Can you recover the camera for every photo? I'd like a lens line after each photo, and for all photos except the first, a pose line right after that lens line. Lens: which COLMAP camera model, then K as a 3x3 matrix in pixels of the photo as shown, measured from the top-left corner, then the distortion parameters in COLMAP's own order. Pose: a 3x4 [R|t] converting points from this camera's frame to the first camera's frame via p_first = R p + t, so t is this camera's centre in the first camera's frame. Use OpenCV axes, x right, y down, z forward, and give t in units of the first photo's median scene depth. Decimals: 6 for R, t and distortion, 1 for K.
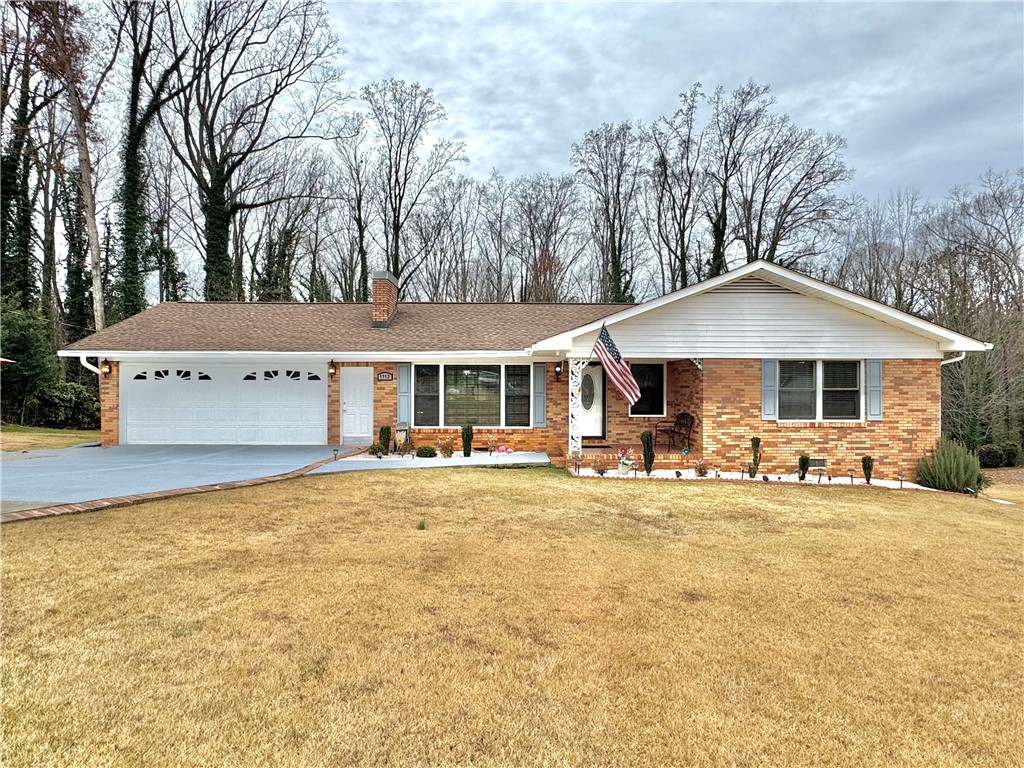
lens RADIAL K [[586.7, 0, 512.0], [0, 586.7, 384.0], [0, 0, 1]] dist [-0.003570, -0.001707]
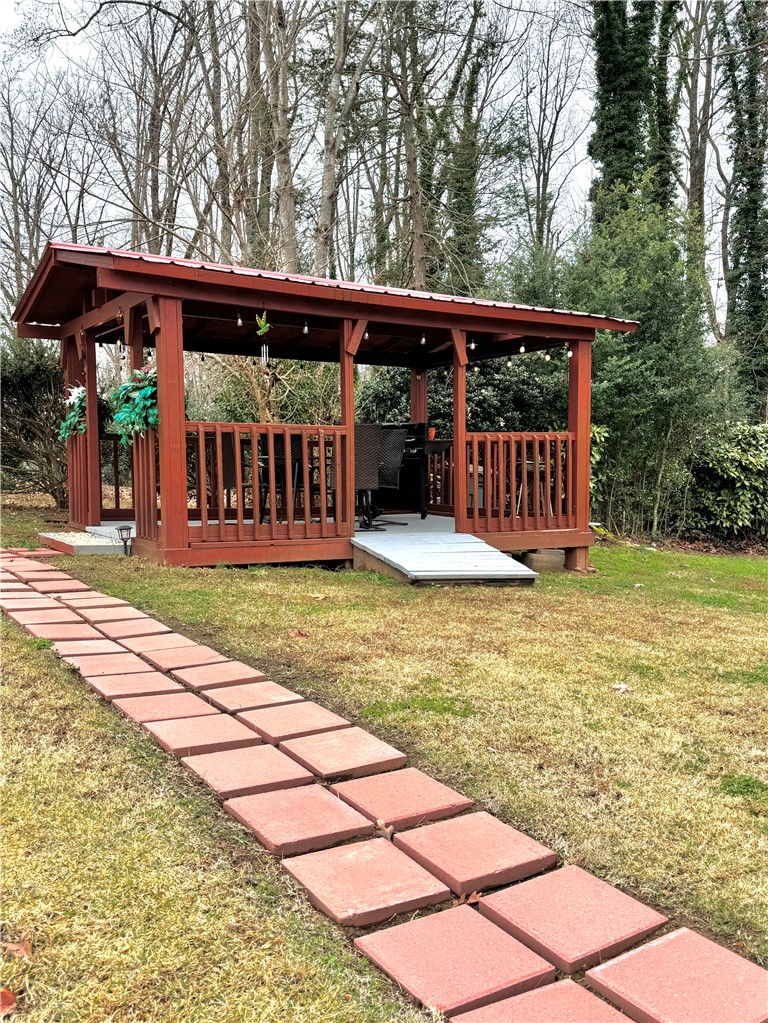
lens RADIAL K [[870.7, 0, 384.0], [0, 870.7, 511.5], [0, 0, 1]] dist [-0.001481, -0.002033]
pose [[0.540741, 0.046362, -0.839910, -0.472944], [0.012440, 0.997930, 0.063093, 0.016660], [0.841097, -0.044565, 0.539045, 0.564539]]
